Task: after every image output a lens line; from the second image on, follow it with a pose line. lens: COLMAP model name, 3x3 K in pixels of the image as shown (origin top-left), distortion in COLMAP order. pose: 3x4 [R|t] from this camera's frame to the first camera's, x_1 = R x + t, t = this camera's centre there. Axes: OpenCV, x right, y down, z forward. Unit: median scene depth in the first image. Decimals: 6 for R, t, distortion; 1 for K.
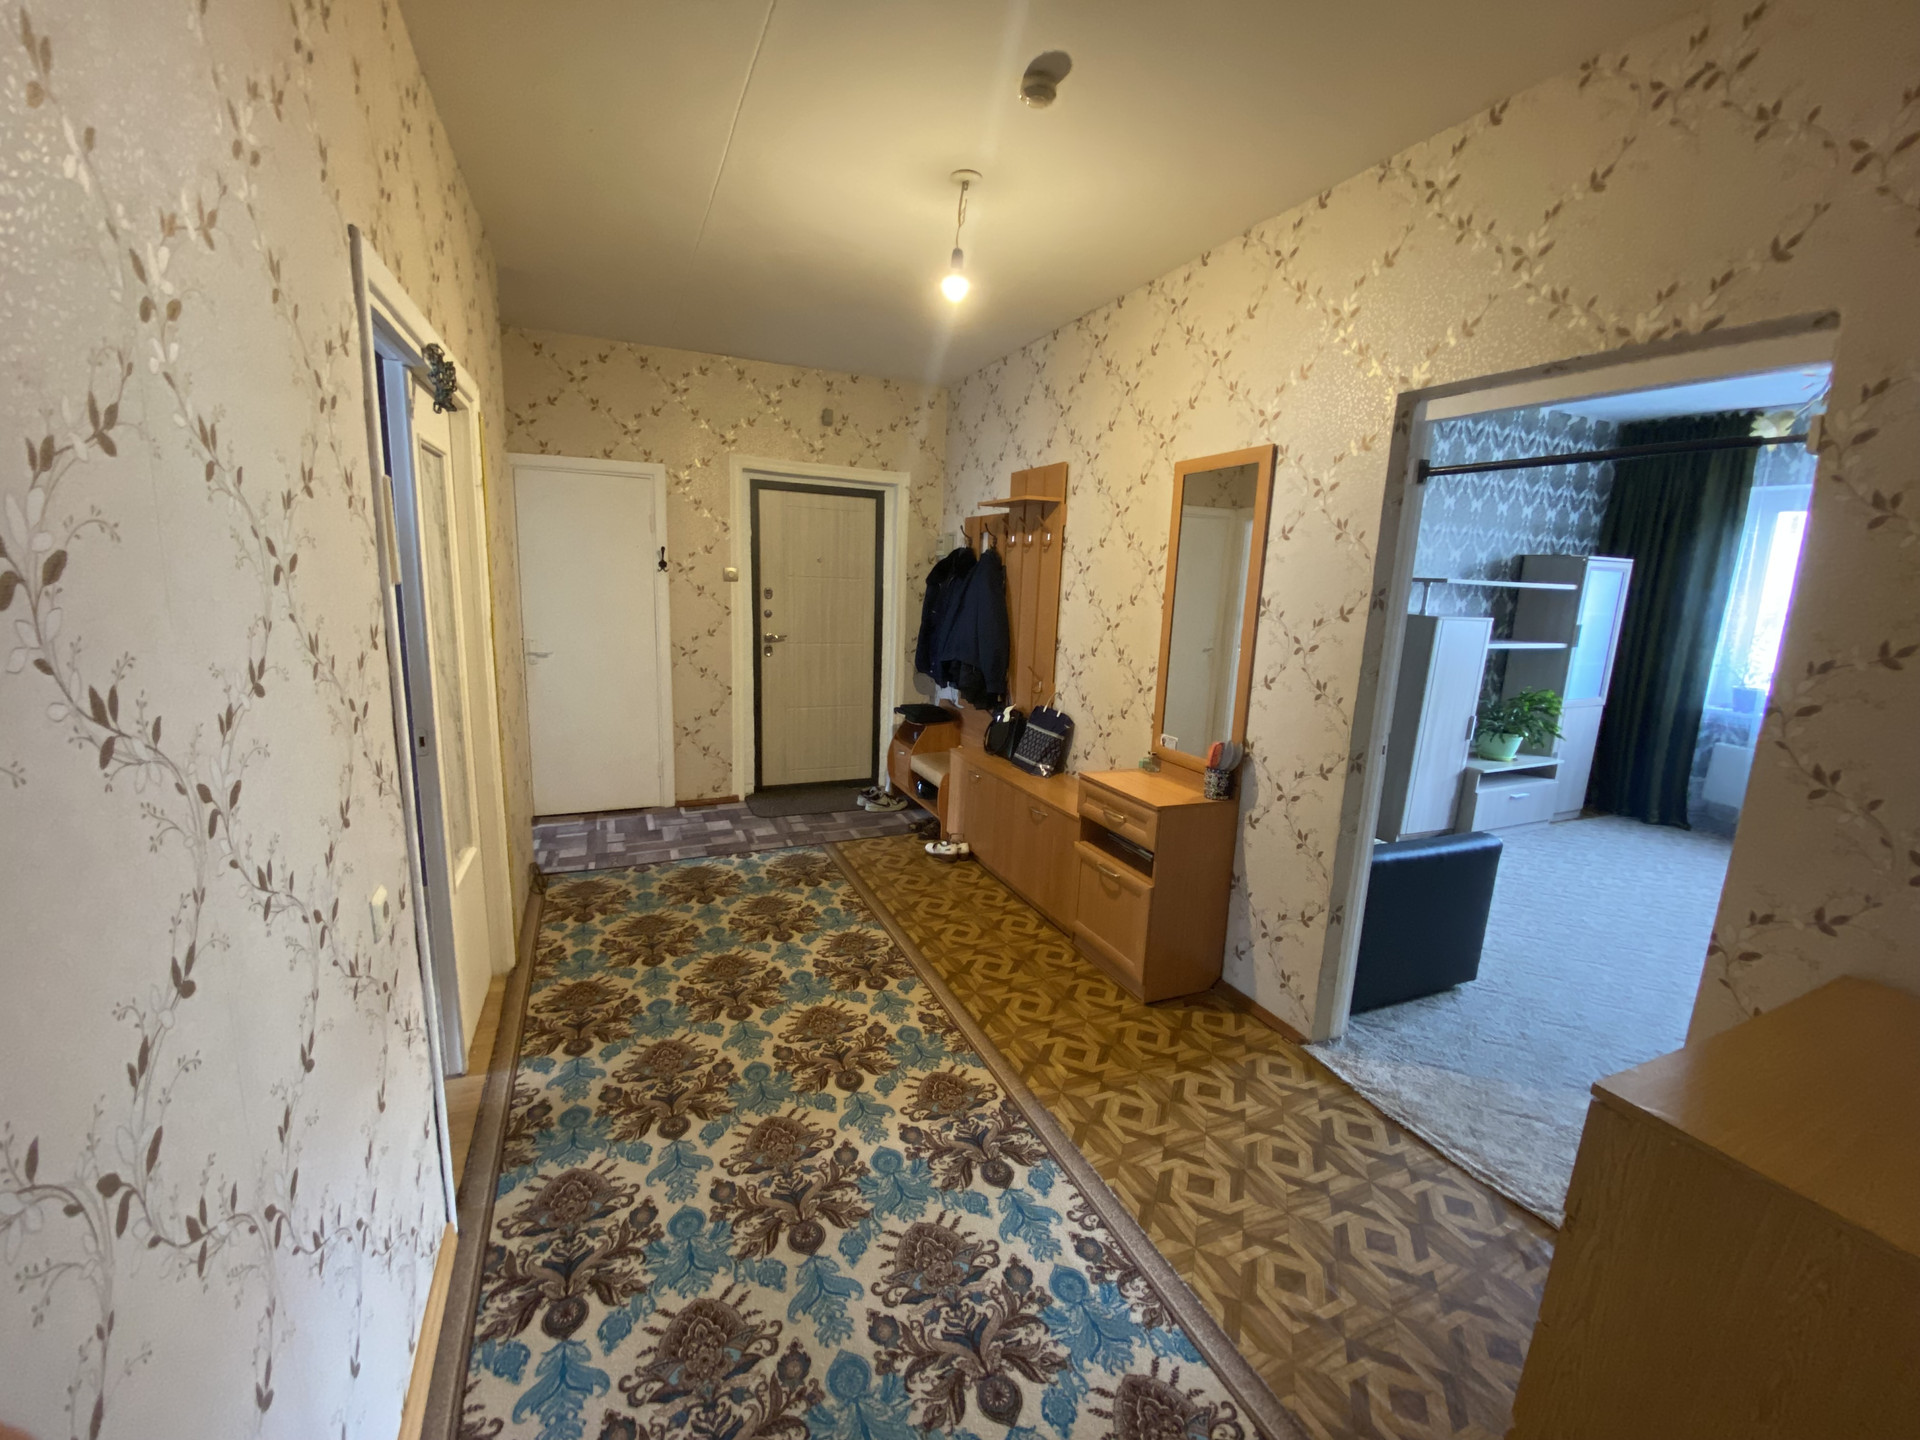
lens RADIAL K [[775.6, 0, 958.8], [0, 775.6, 712.2], [0, 0, 1]] dist [0.029359, -0.023497]
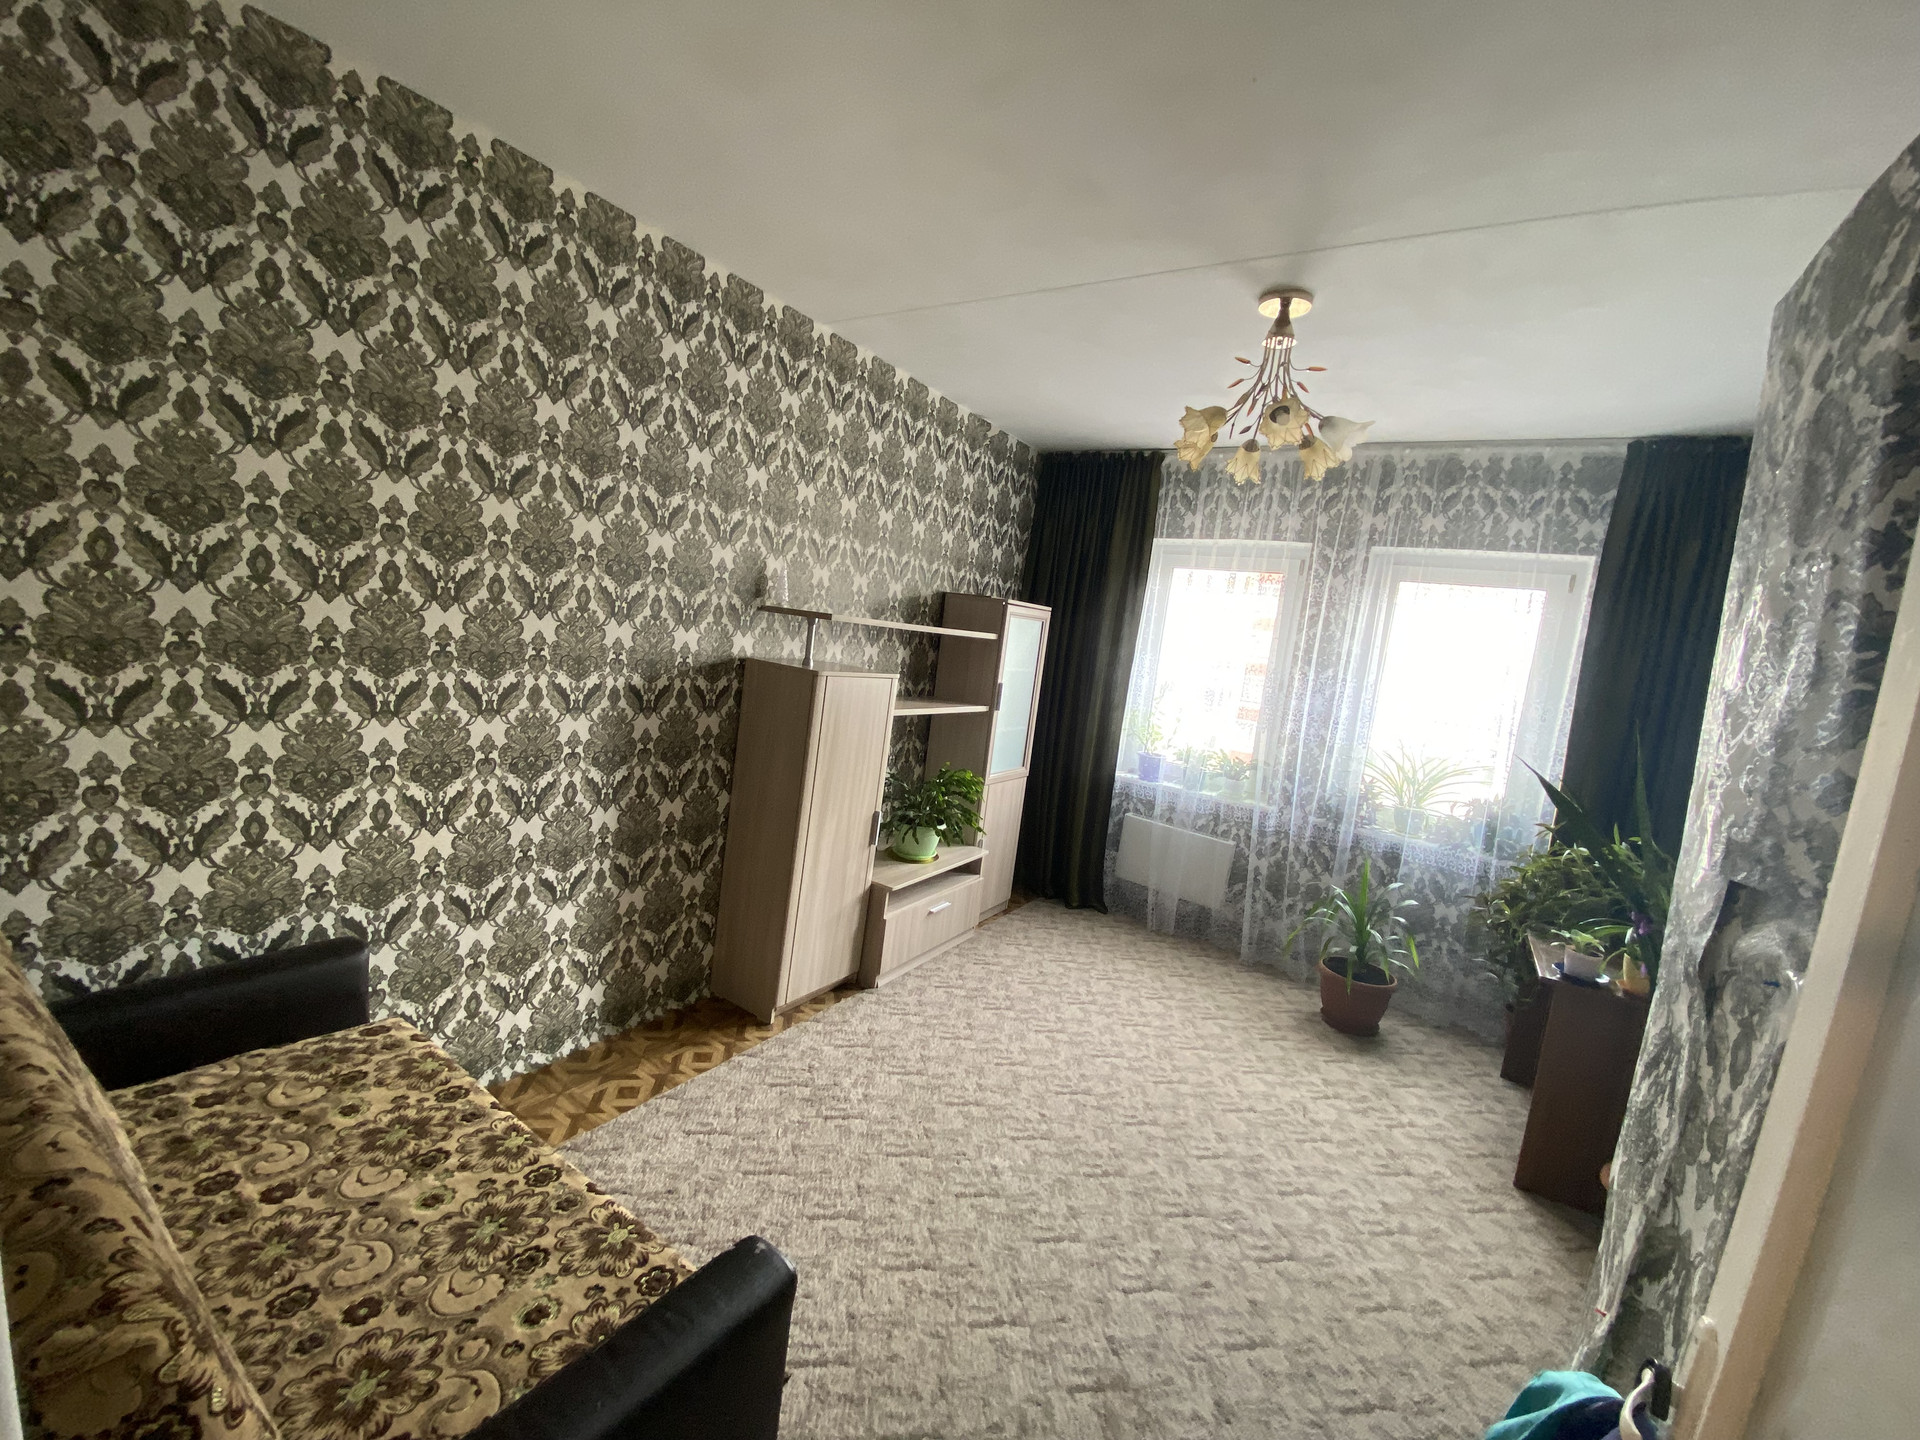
lens RADIAL K [[769.7, 0, 949.7], [0, 769.7, 715.7], [0, 0, 1]] dist [0.029114, -0.025181]
pose [[0.845289, -0.000283, 0.534309, 0.301335], [0.012580, 0.999733, -0.019374, -0.059241], [-0.534161, 0.023098, 0.845067, 0.332618]]
